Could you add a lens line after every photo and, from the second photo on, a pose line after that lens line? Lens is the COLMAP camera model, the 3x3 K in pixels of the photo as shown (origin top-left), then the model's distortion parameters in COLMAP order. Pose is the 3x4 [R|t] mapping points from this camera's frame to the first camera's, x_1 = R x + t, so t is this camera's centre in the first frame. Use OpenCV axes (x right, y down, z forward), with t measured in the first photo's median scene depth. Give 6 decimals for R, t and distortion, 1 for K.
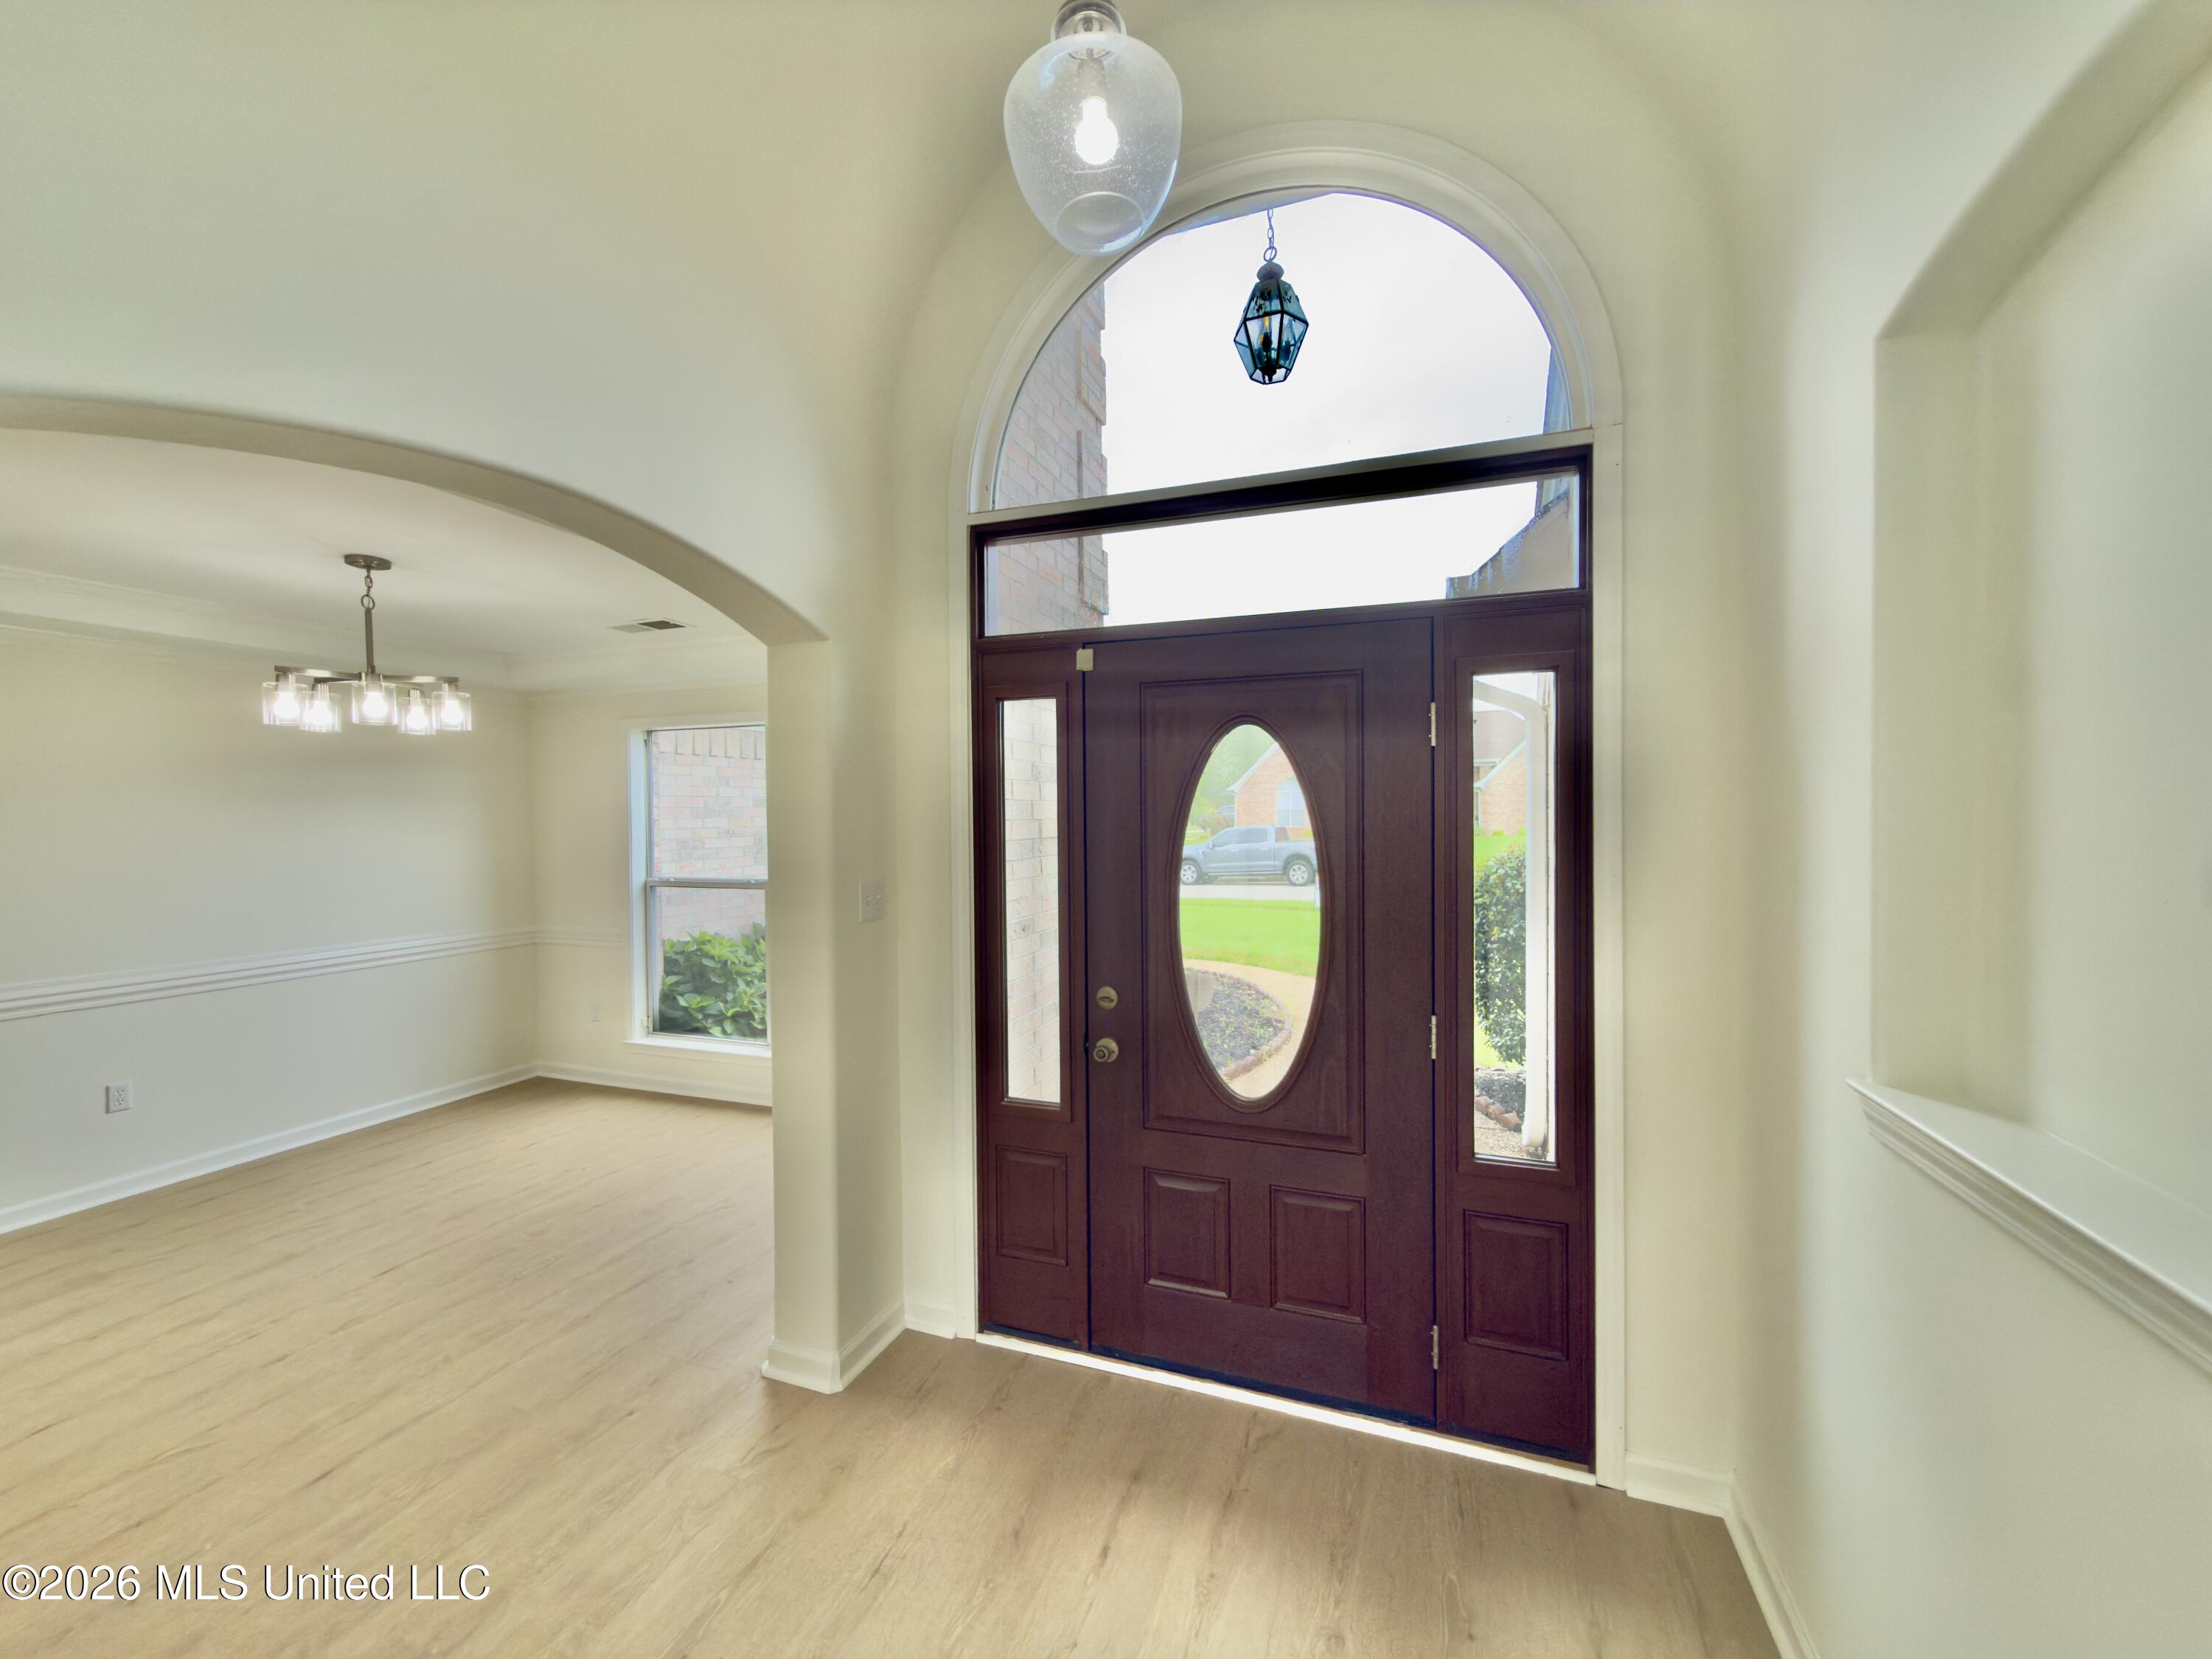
lens RADIAL K [[875.4, 0, 1100.5], [0, 875.4, 832.3], [0, 0, 1]] dist [0.000694, 0.000656]
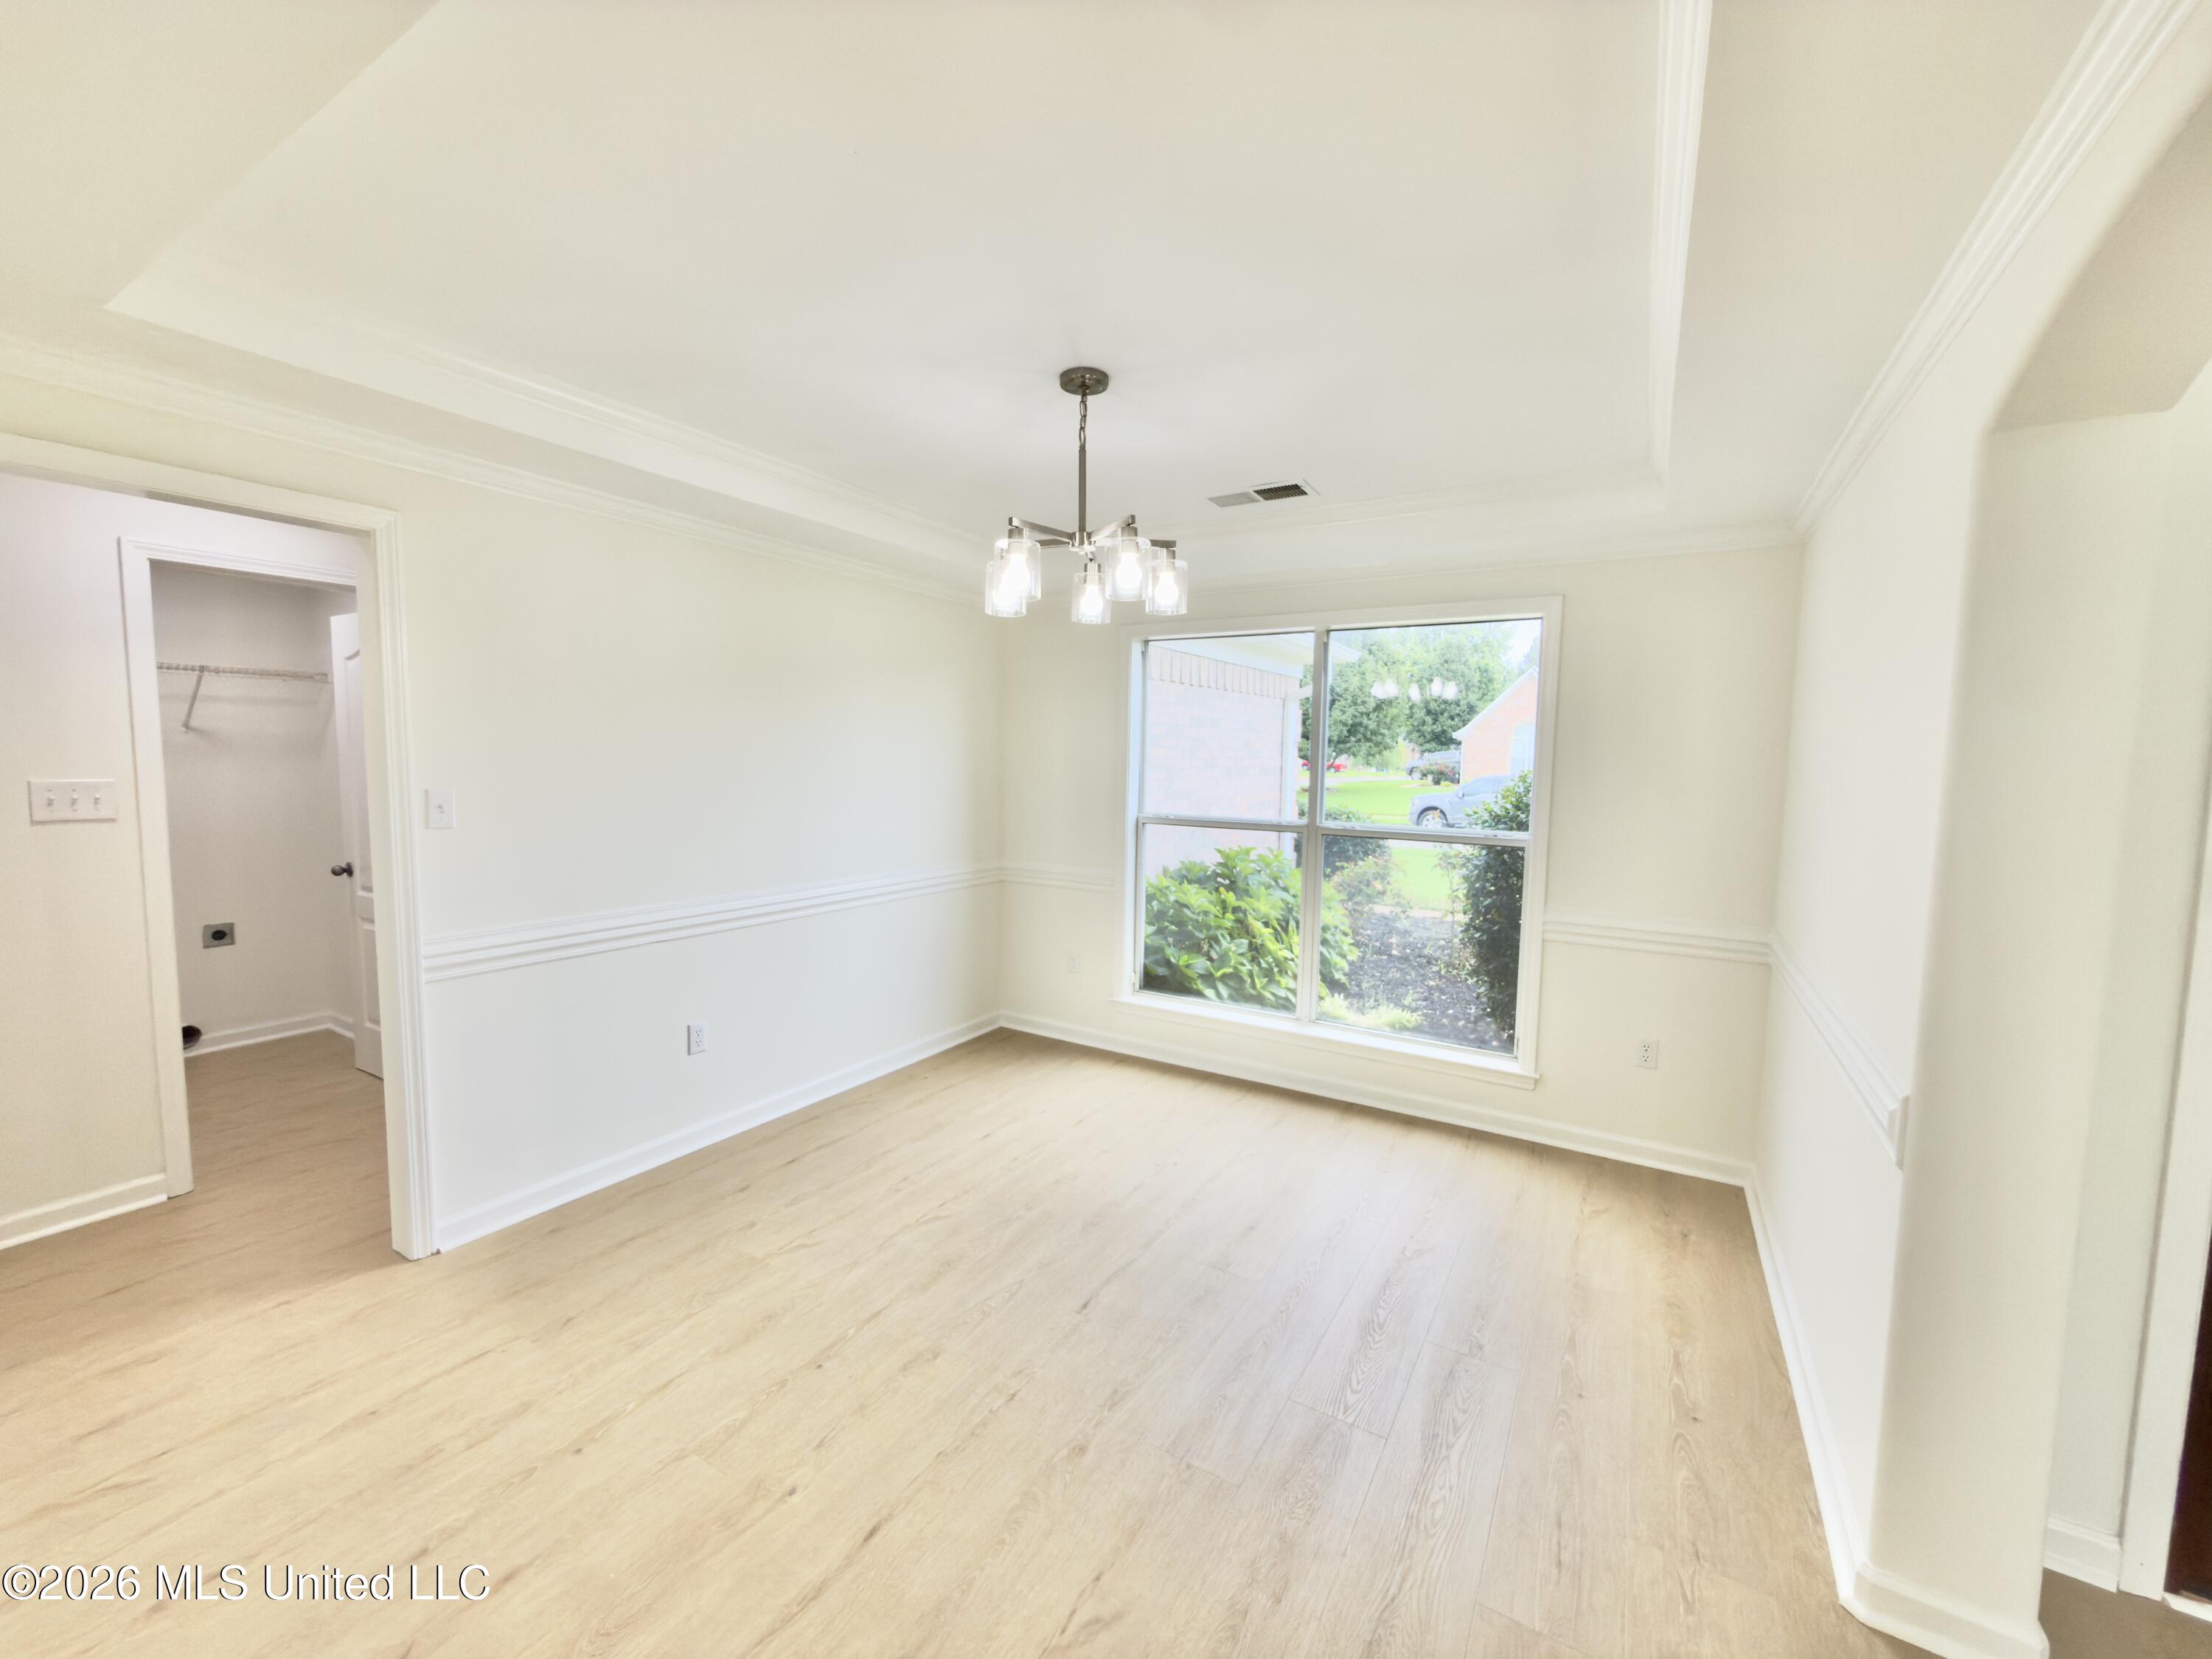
lens RADIAL K [[875.4, 0, 1103.7], [0, 875.4, 820.3], [0, 0, 1]] dist [0.000694, 0.000656]
pose [[0.981505, 0.036870, -0.187850, -0.391712], [-0.027152, 0.998169, 0.054048, 0.013576], [0.189499, -0.047948, 0.980709, 0.148272]]
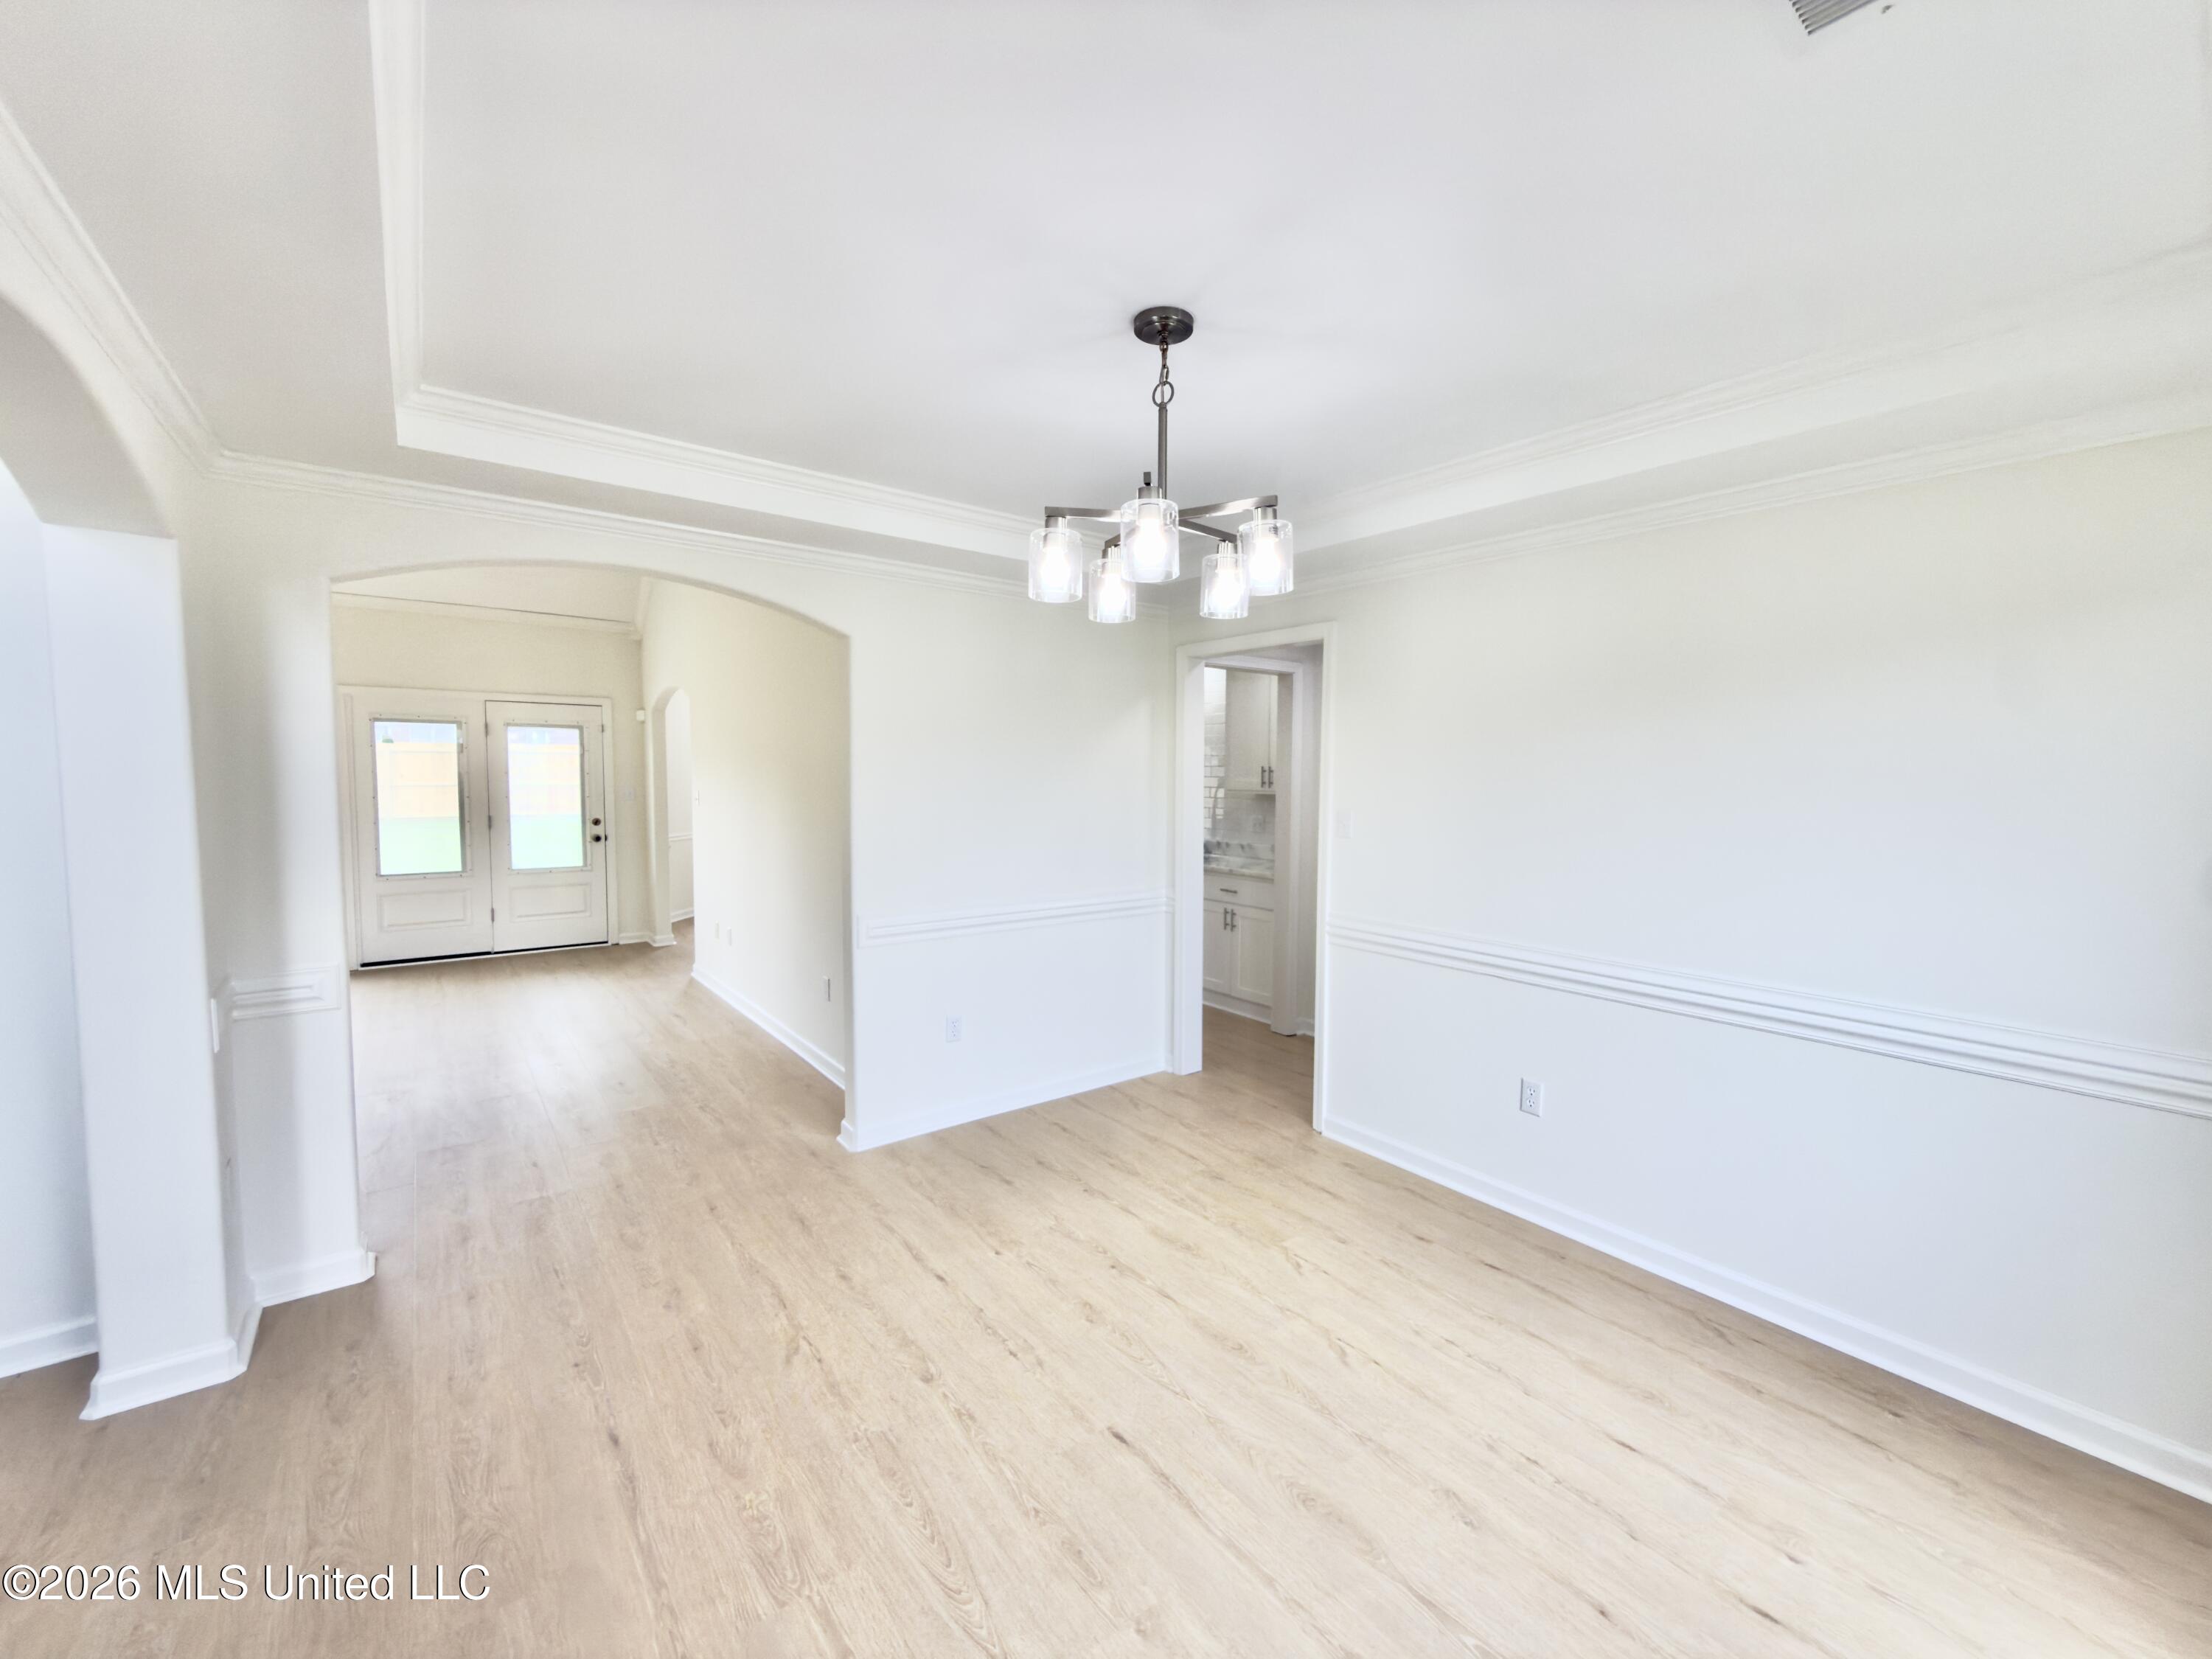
lens RADIAL K [[875.4, 0, 1103.3], [0, 875.4, 818.2], [0, 0, 1]] dist [0.000694, 0.000656]
pose [[-0.528097, 0.041519, -0.848168, -0.161067], [-0.025558, 0.997574, 0.064746, -0.000349], [0.848799, 0.055869, -0.525755, 0.768818]]
